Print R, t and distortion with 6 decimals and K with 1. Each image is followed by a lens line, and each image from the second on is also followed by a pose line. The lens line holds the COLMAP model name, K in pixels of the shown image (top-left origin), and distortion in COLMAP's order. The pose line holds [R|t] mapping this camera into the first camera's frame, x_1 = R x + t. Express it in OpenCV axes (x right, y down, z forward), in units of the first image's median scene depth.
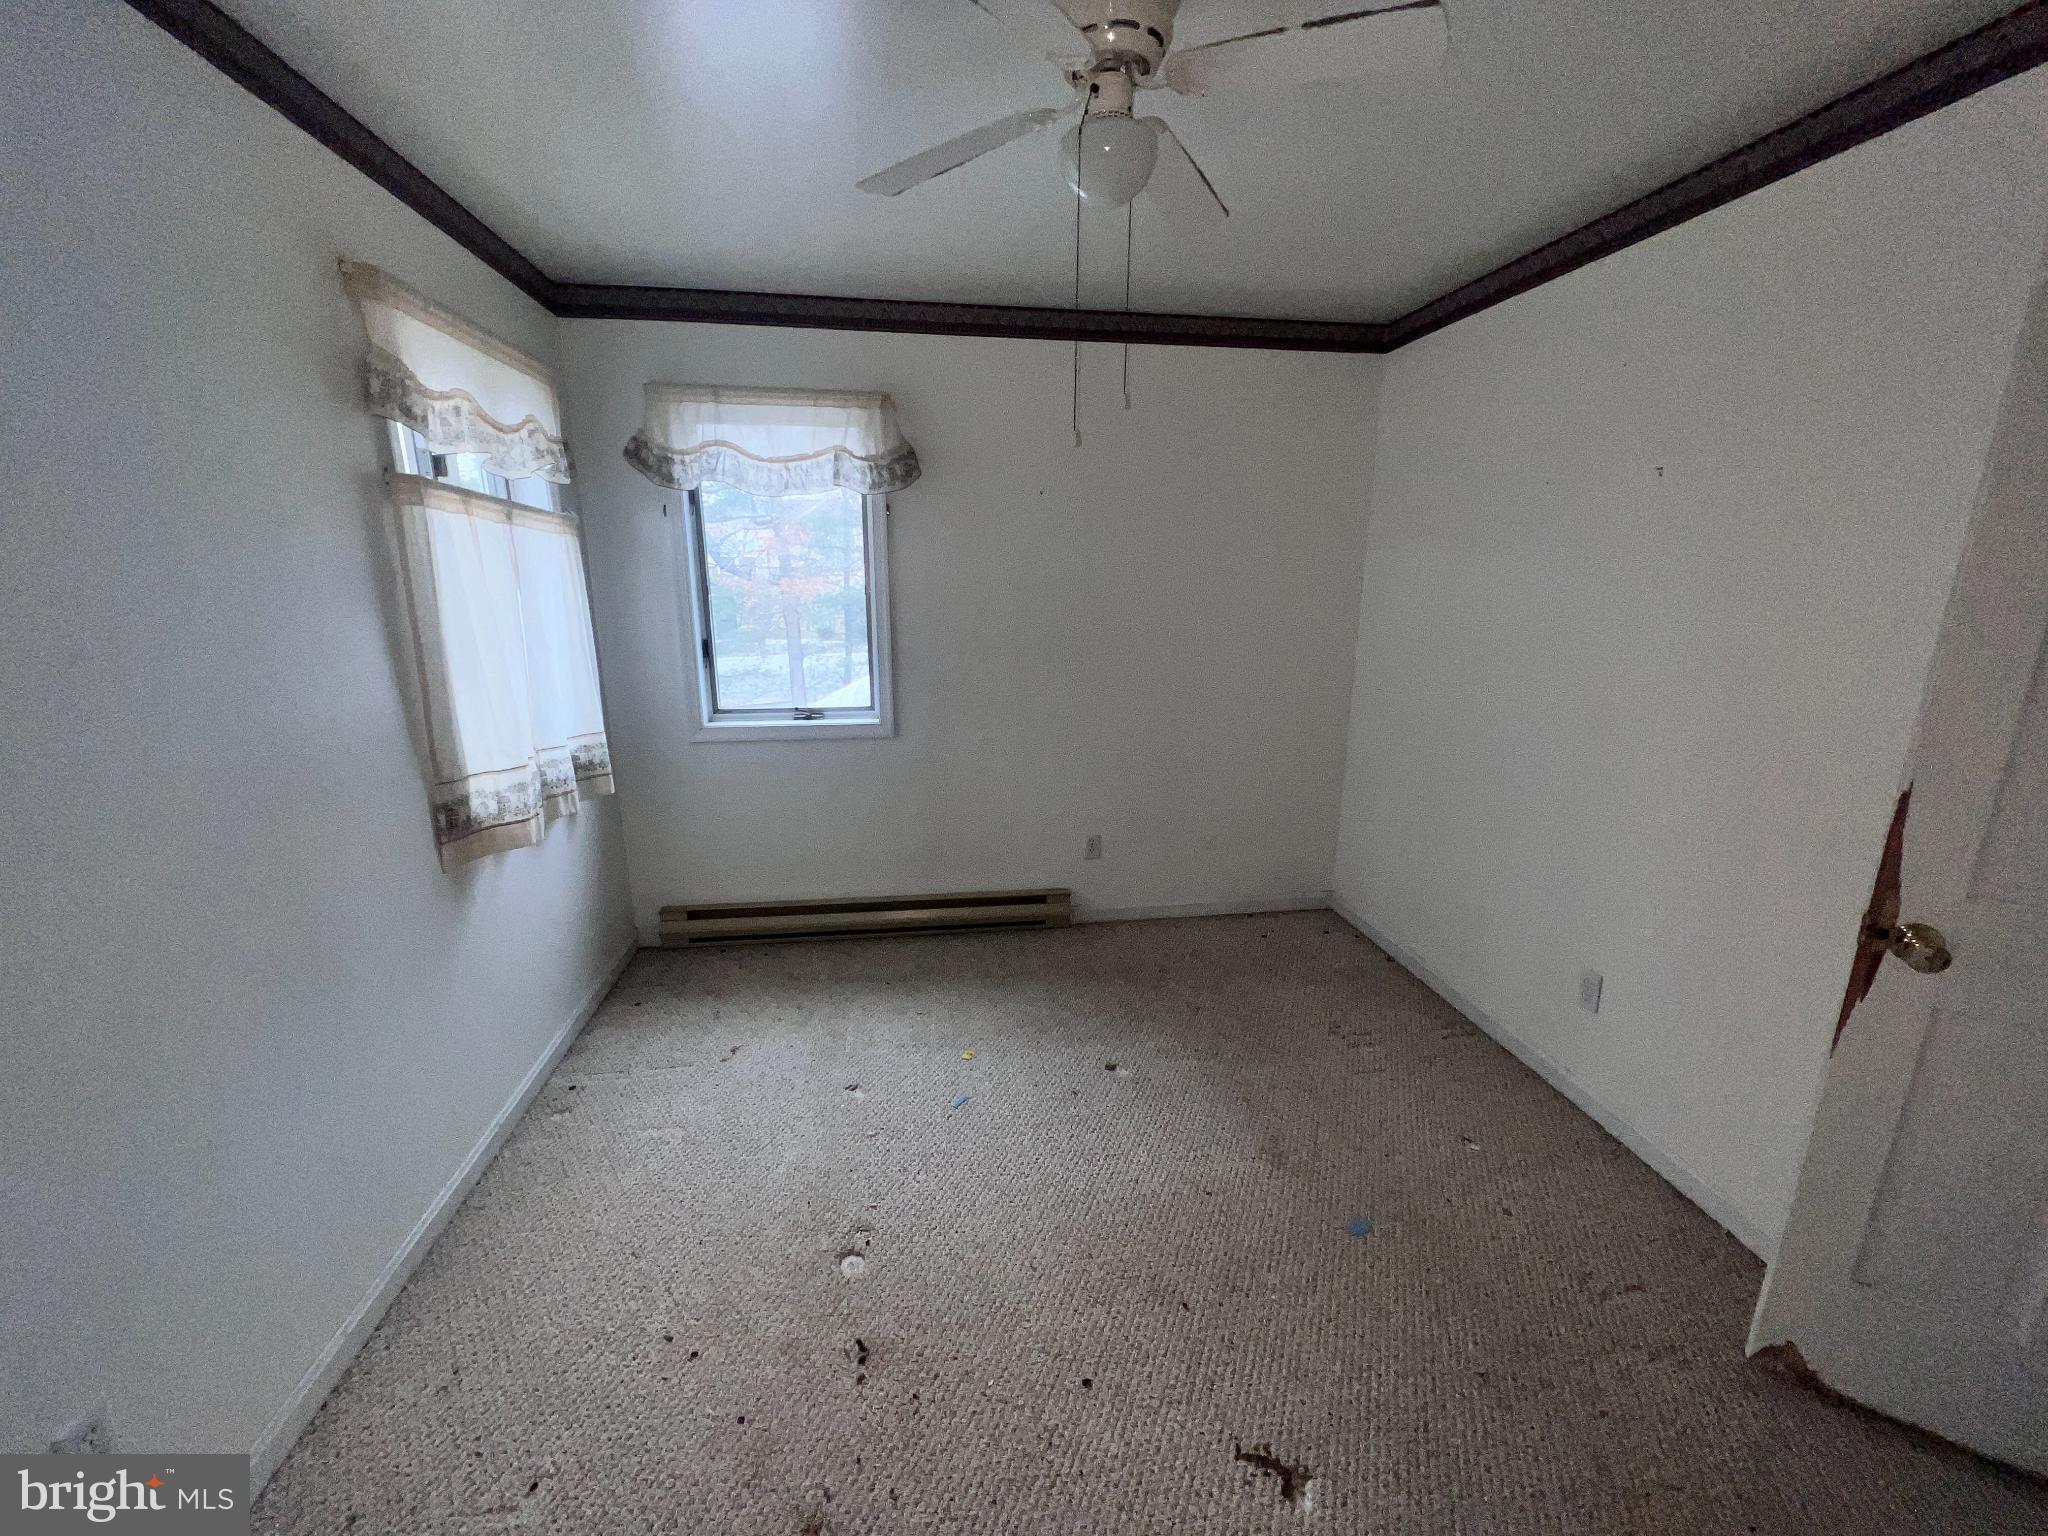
lens RADIAL K [[818.0, 0, 1020.1], [0, 818.0, 769.6], [0, 0, 1]] dist [-0.001750, 0.000157]
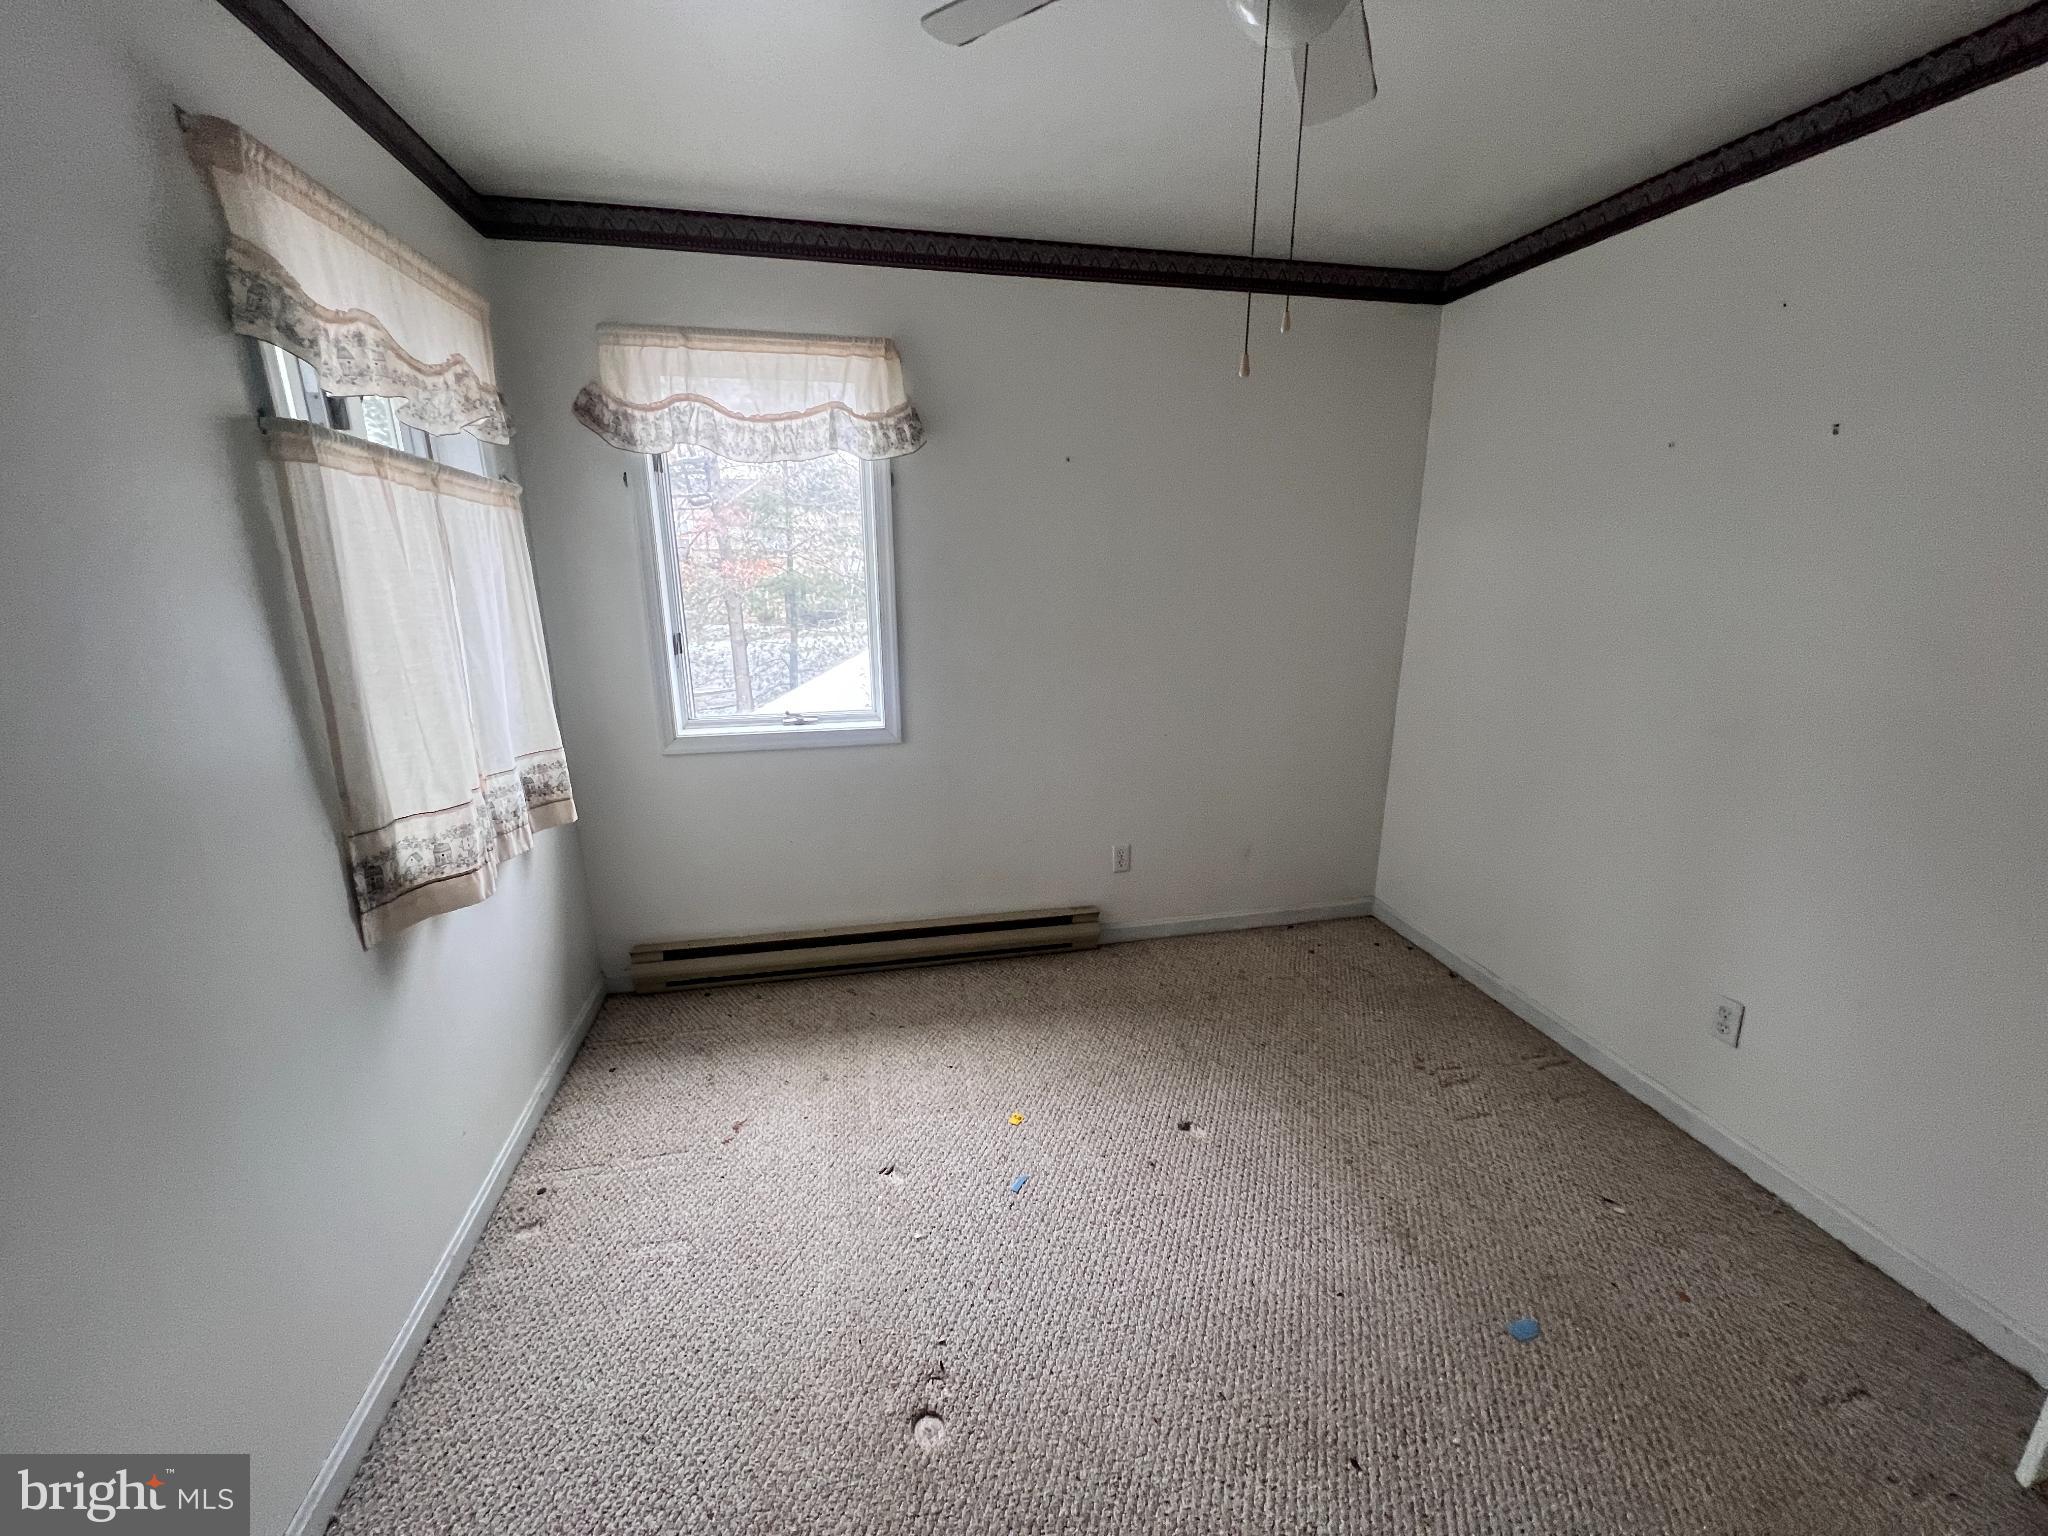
lens RADIAL K [[818.0, 0, 1020.1], [0, 818.0, 769.8], [0, 0, 1]] dist [-0.001750, 0.000157]
pose [[0.997443, -0.022973, 0.067676, -0.109226], [0.021489, 0.999514, 0.022578, -0.035044], [-0.068162, -0.021066, 0.997452, 0.153099]]
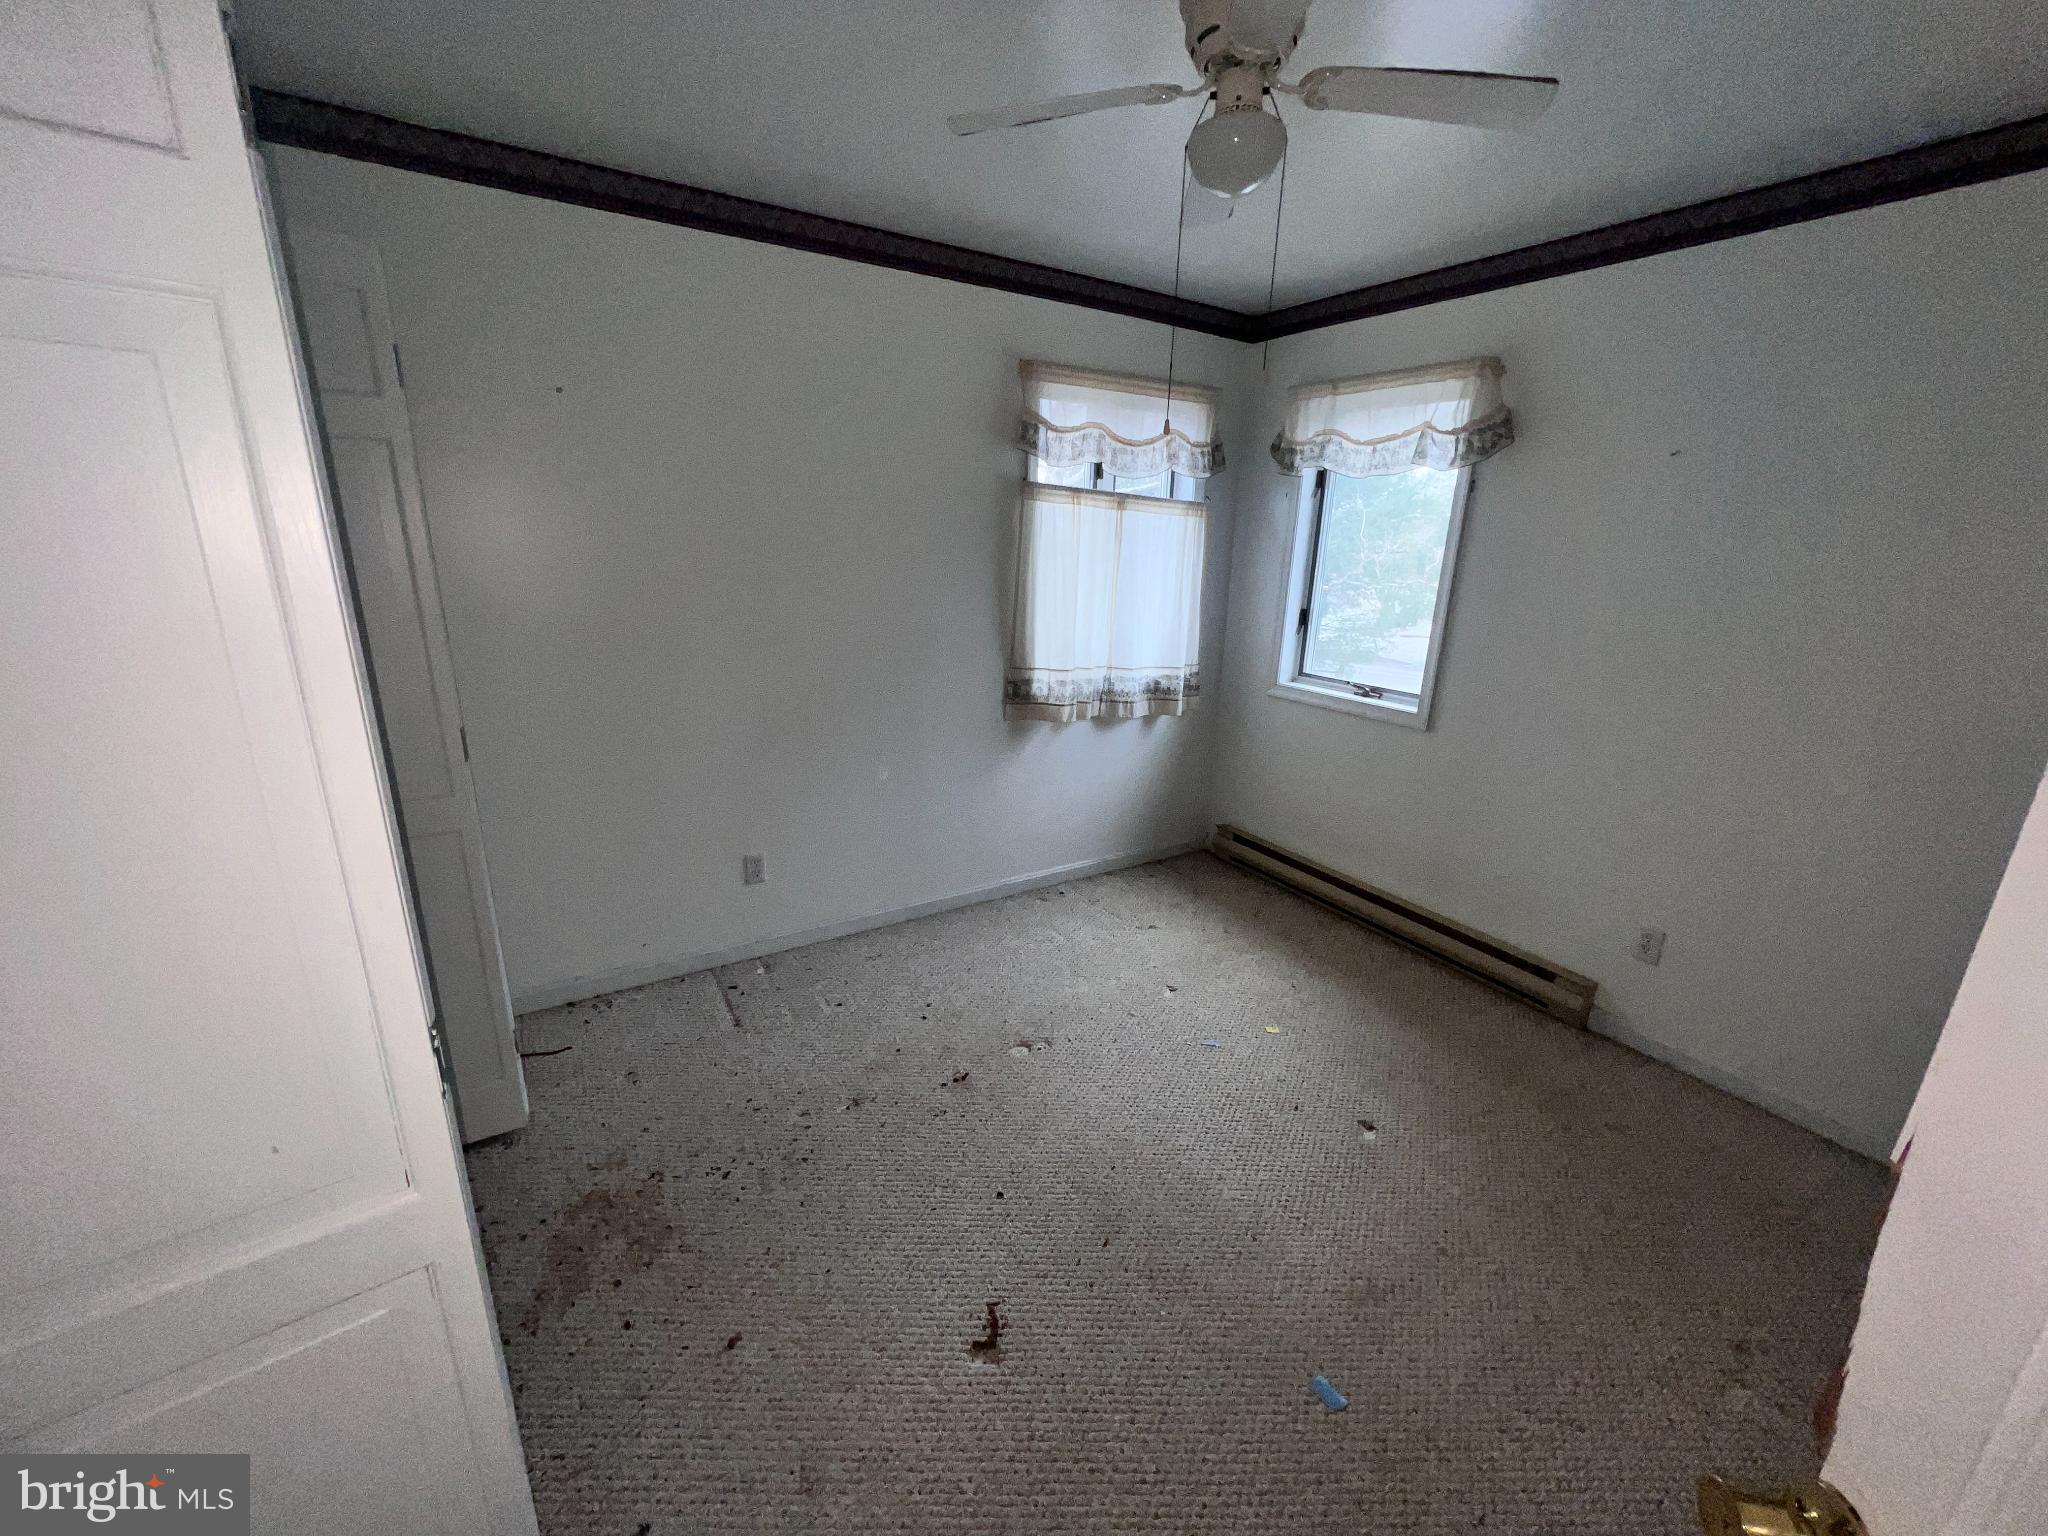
lens RADIAL K [[818.0, 0, 1025.3], [0, 818.0, 769.7], [0, 0, 1]] dist [-0.001750, 0.000157]
pose [[0.406099, 0.261729, -0.875547, 0.612193], [-0.243911, 0.954393, 0.172167, -0.058183], [0.880676, 0.143639, 0.451417, 0.223335]]
